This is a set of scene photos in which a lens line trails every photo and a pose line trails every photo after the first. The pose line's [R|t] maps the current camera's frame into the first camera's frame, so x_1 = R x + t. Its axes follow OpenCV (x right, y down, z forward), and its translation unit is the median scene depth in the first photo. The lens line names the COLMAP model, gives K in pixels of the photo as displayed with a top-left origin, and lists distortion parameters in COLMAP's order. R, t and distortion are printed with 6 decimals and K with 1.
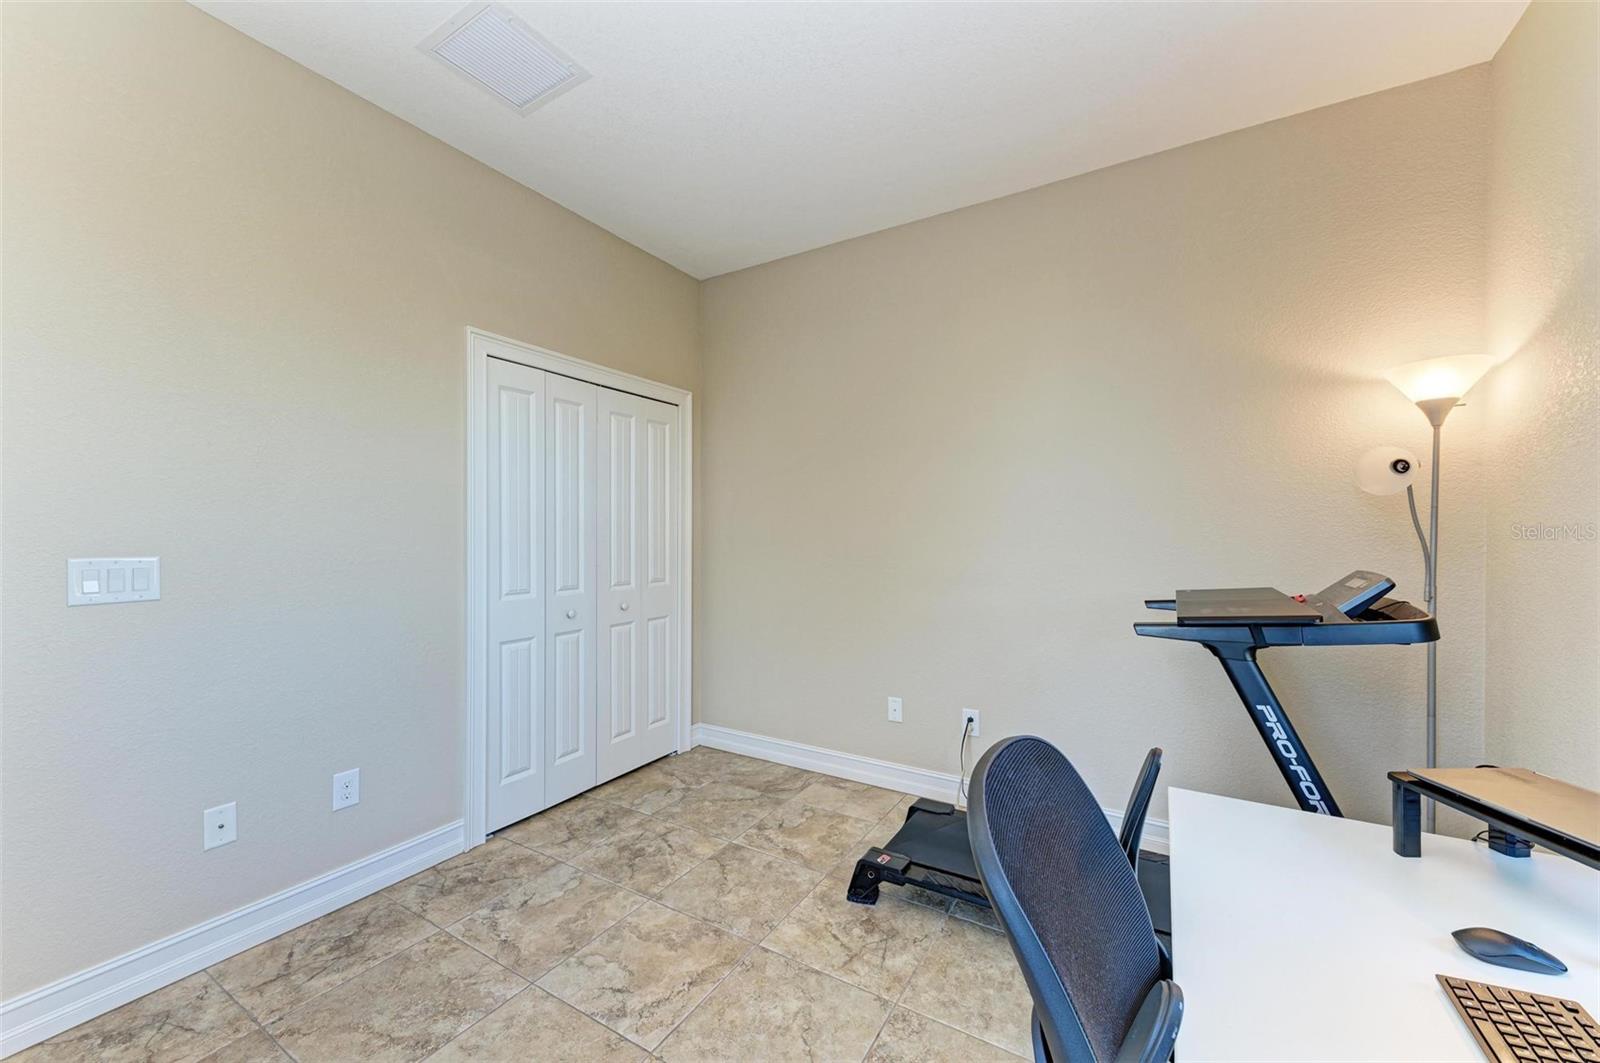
lens RADIAL K [[594.7, 0, 800.1], [0, 594.7, 535.3], [0, 0, 1]] dist [0.019963, -0.007334]
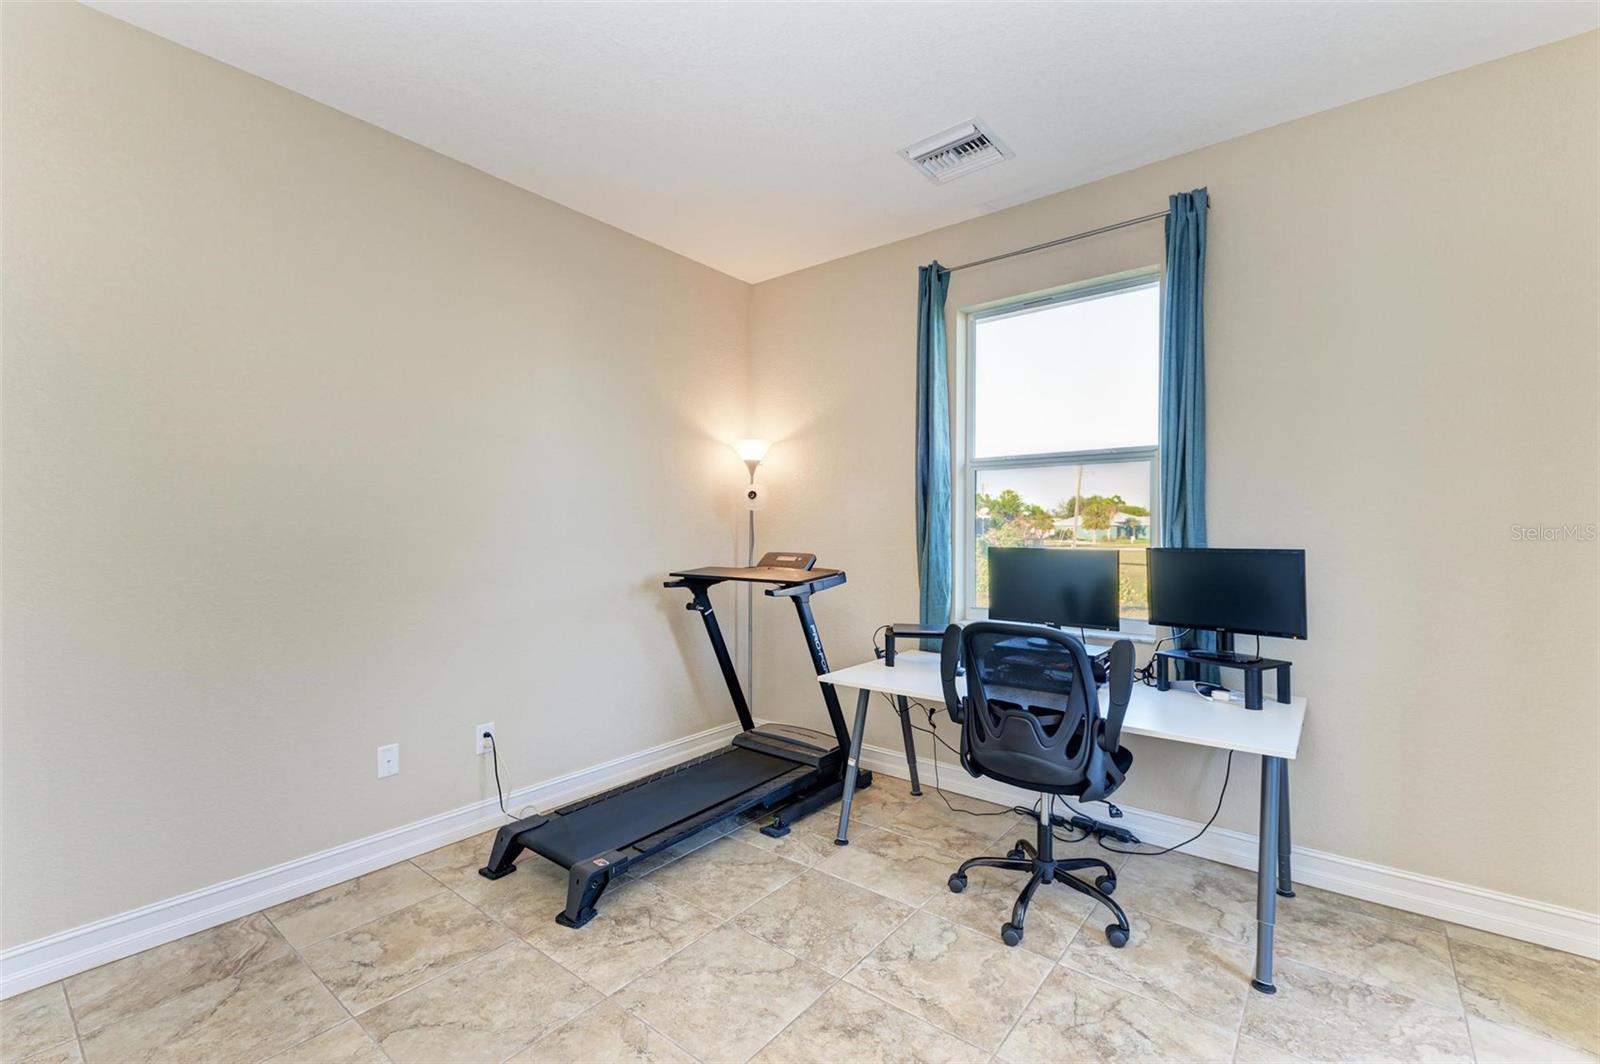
lens RADIAL K [[679.1, 0, 800.0], [0, 679.1, 532.0], [0, 0, 1]] dist [-0.001671, -0.000381]
pose [[0.136107, 0.002443, 0.990691, -0.866175], [-0.003288, 0.999993, -0.002014, 0.000796], [-0.990689, -0.002983, 0.136114, 0.497411]]
